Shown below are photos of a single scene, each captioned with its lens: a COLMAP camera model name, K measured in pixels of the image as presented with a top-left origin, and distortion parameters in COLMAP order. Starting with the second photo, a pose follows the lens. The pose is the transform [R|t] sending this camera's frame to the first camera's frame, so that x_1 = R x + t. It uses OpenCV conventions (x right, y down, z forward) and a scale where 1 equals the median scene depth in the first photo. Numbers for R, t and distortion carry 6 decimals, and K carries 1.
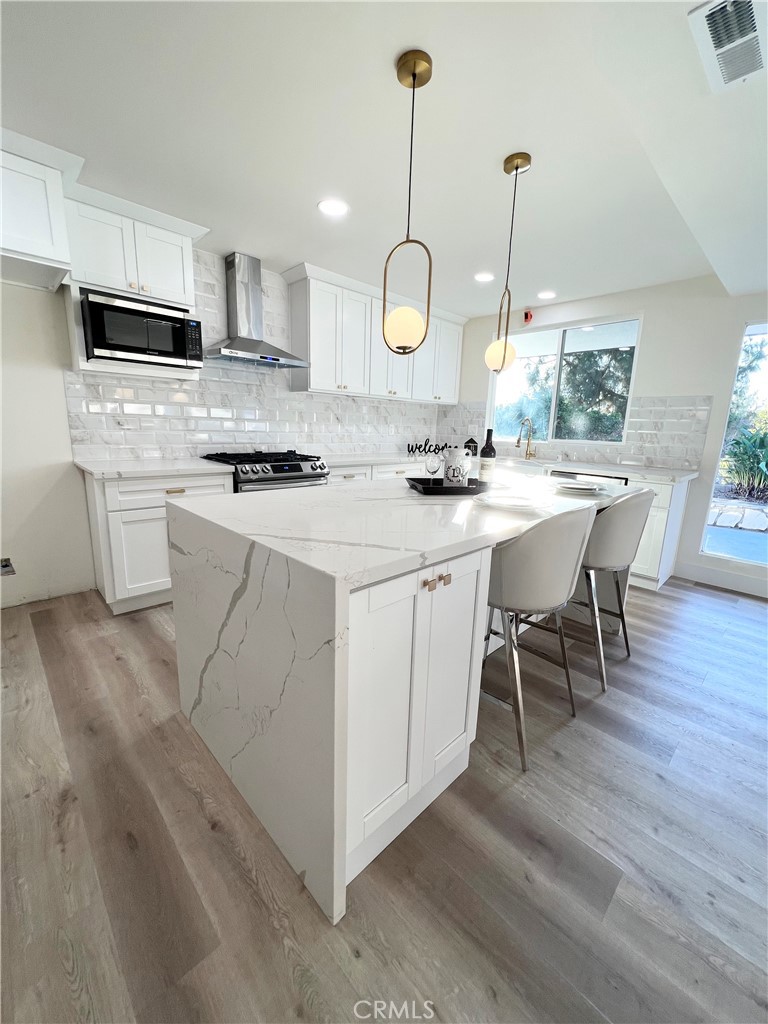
lens RADIAL K [[411.9, 0, 386.5], [0, 411.9, 510.4], [0, 0, 1]] dist [0.000437, -0.000096]
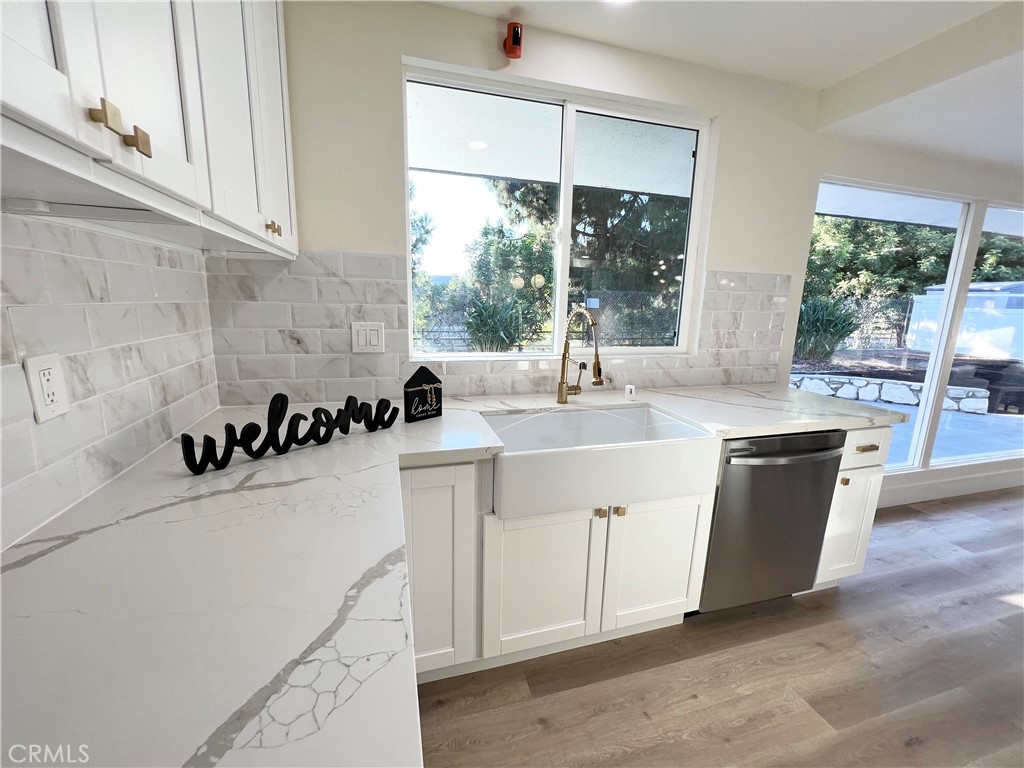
lens RADIAL K [[411.0, 0, 509.0], [0, 411.0, 382.0], [0, 0, 1]] dist [-0.001994, 0.000104]
pose [[0.472416, -0.189747, 0.860709, -0.064931], [0.170497, 0.977780, 0.121976, -0.281991], [-0.864728, 0.089125, 0.494270, 1.143483]]
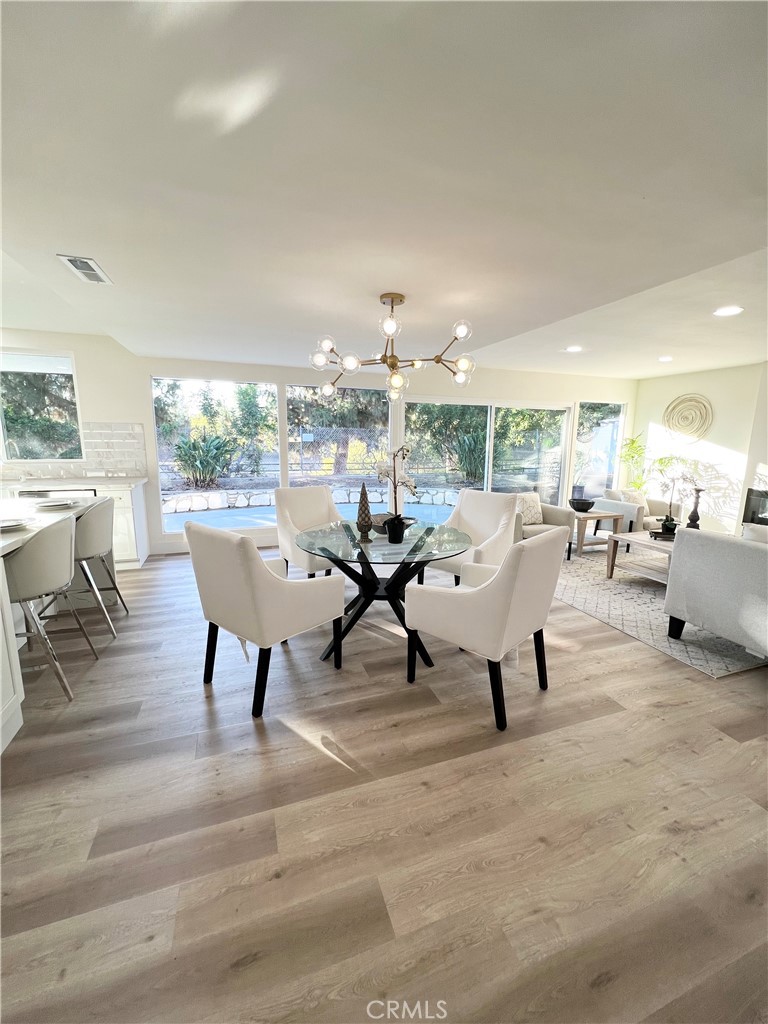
lens RADIAL K [[411.9, 0, 386.5], [0, 411.9, 510.4], [0, 0, 1]] dist [0.000437, -0.000096]
pose [[0.417558, -0.186877, 0.889226, -0.180210], [0.188837, 0.975103, 0.116251, 0.006751], [-0.888811, 0.119377, 0.442452, -0.351904]]
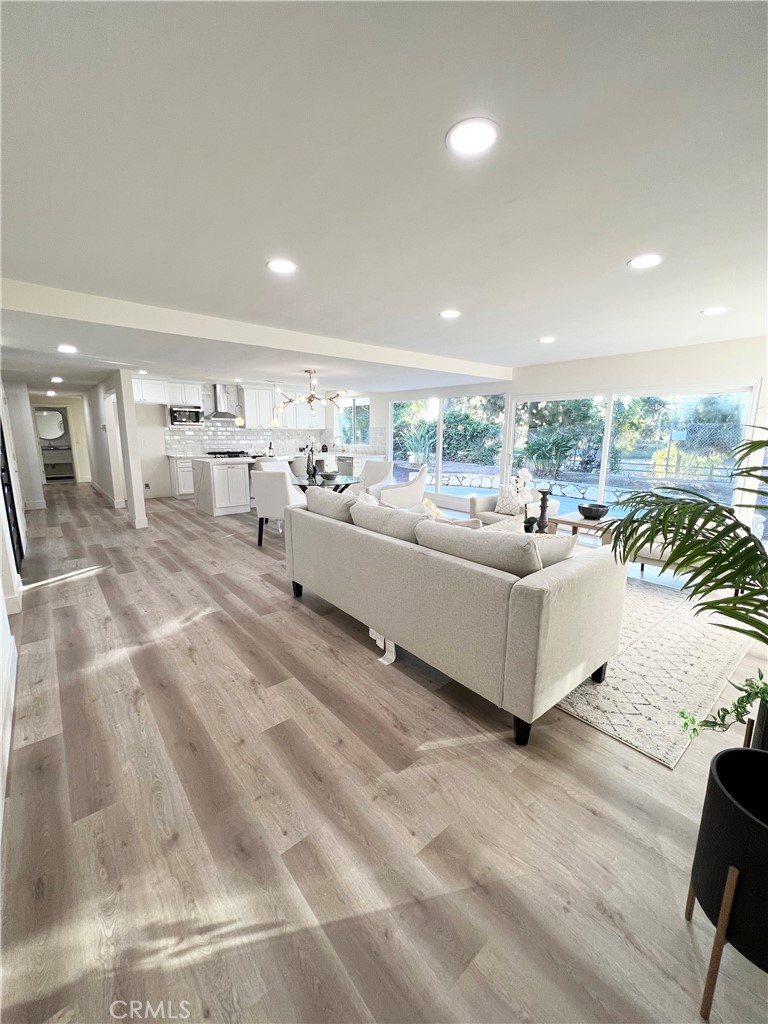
lens RADIAL K [[415.2, 0, 389.6], [0, 415.2, 512.1], [0, 0, 1]] dist [0.001082, 0.000050]
pose [[0.996576, -0.013335, -0.081596, 1.093635], [0.011972, 0.999781, -0.017171, 0.357627], [0.081807, 0.016135, 0.996518, -1.838265]]
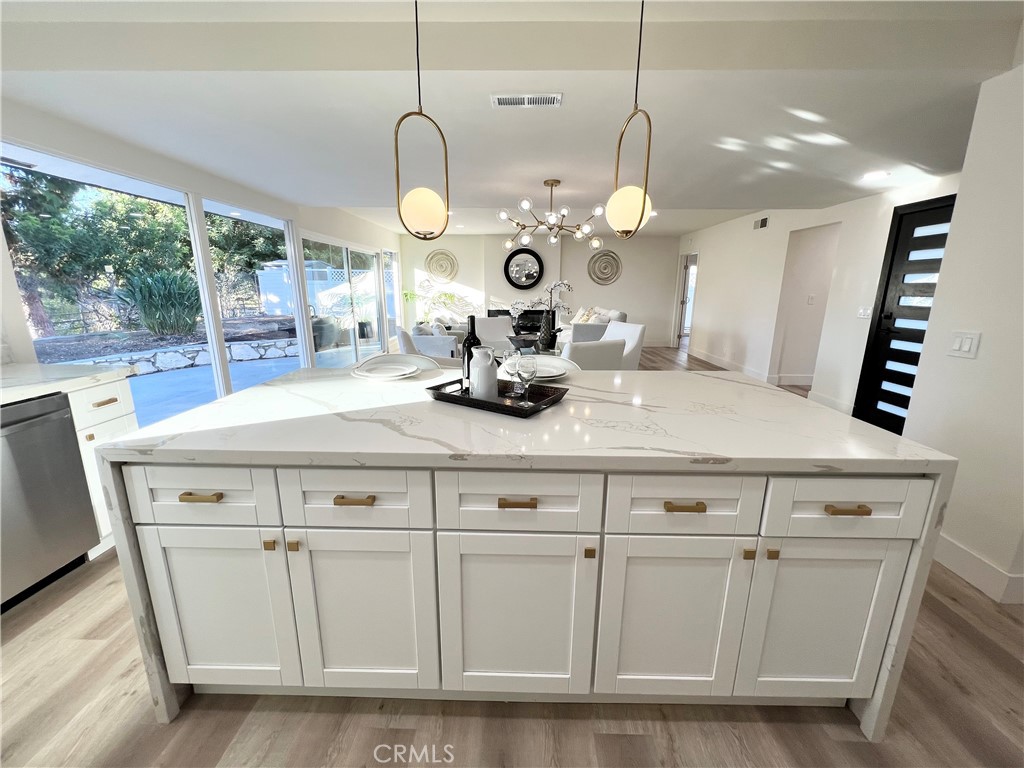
lens RADIAL K [[409.3, 0, 507.5], [0, 409.3, 382.0], [0, 0, 1]] dist [-0.001567, 0.000031]
pose [[-0.698041, -0.198490, 0.687997, -0.229262], [0.119648, 0.914973, 0.385369, -0.239258], [-0.705991, 0.351321, -0.614940, 0.942436]]
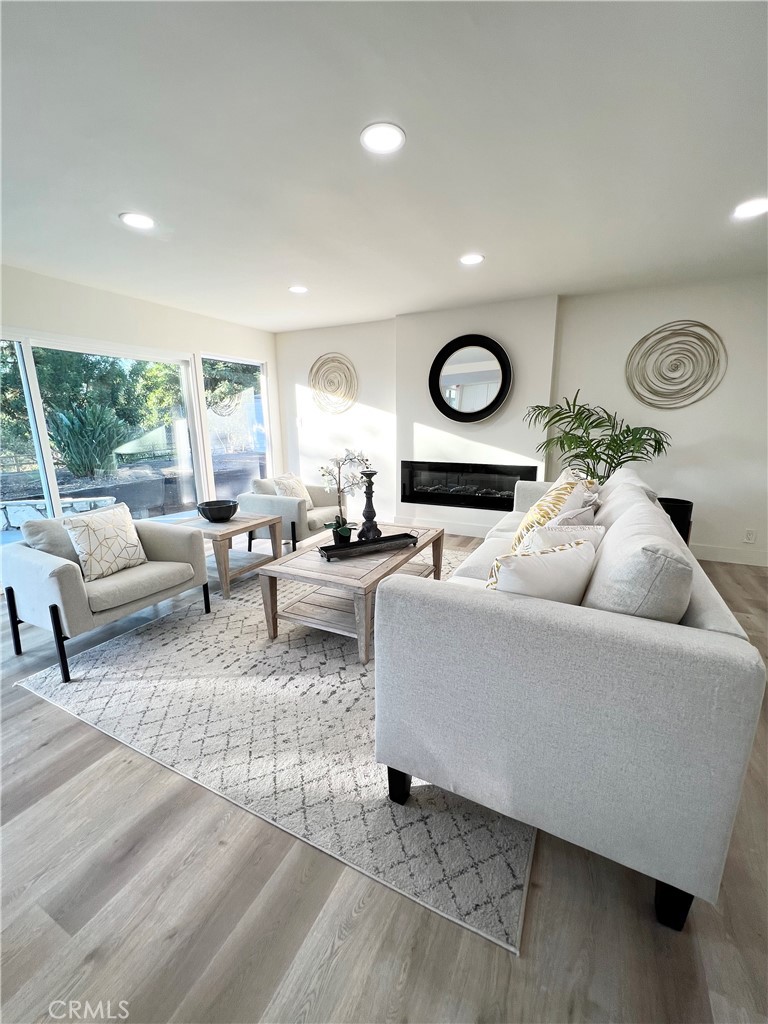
lens RADIAL K [[415.2, 0, 389.6], [0, 415.2, 512.1], [0, 0, 1]] dist [0.001082, 0.000050]
pose [[-0.329583, -0.235831, 0.914198, 0.535005], [0.190441, 0.931791, 0.309027, 0.089213], [-0.924720, 0.275951, -0.262191, -0.441147]]
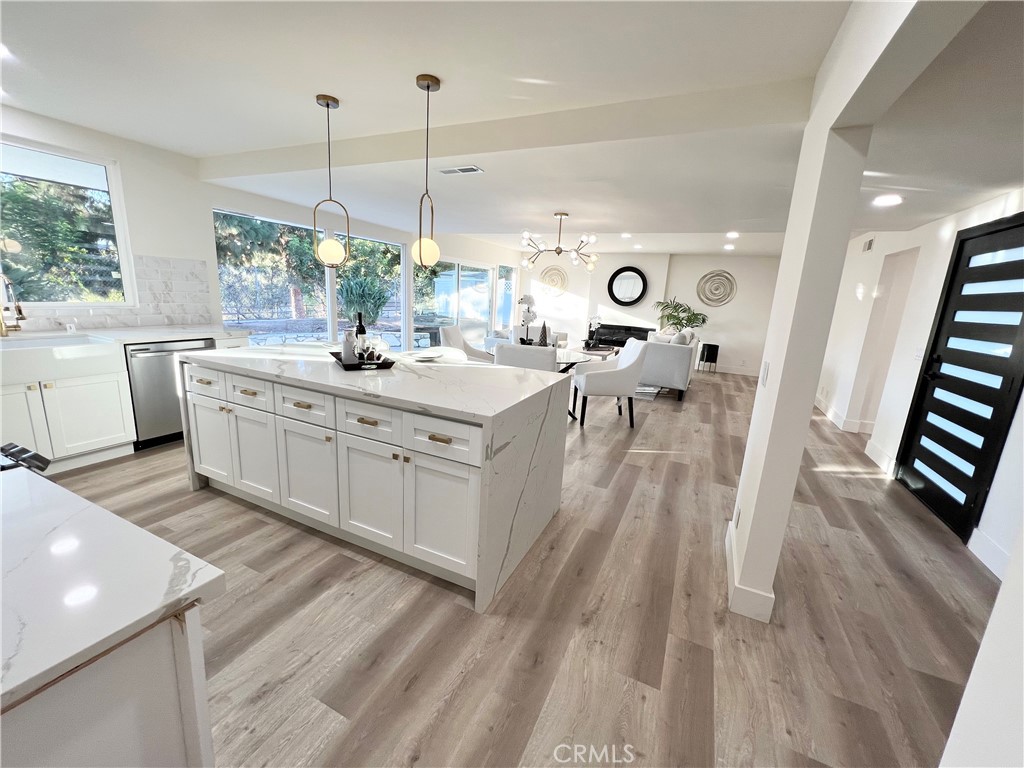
lens RADIAL K [[411.0, 0, 509.0], [0, 411.0, 382.0], [0, 0, 1]] dist [-0.001994, 0.000104]
pose [[-0.341222, -0.249465, 0.906275, -0.740796], [0.126718, 0.943131, 0.307321, -0.211382], [-0.931402, 0.219706, -0.290205, 0.626921]]
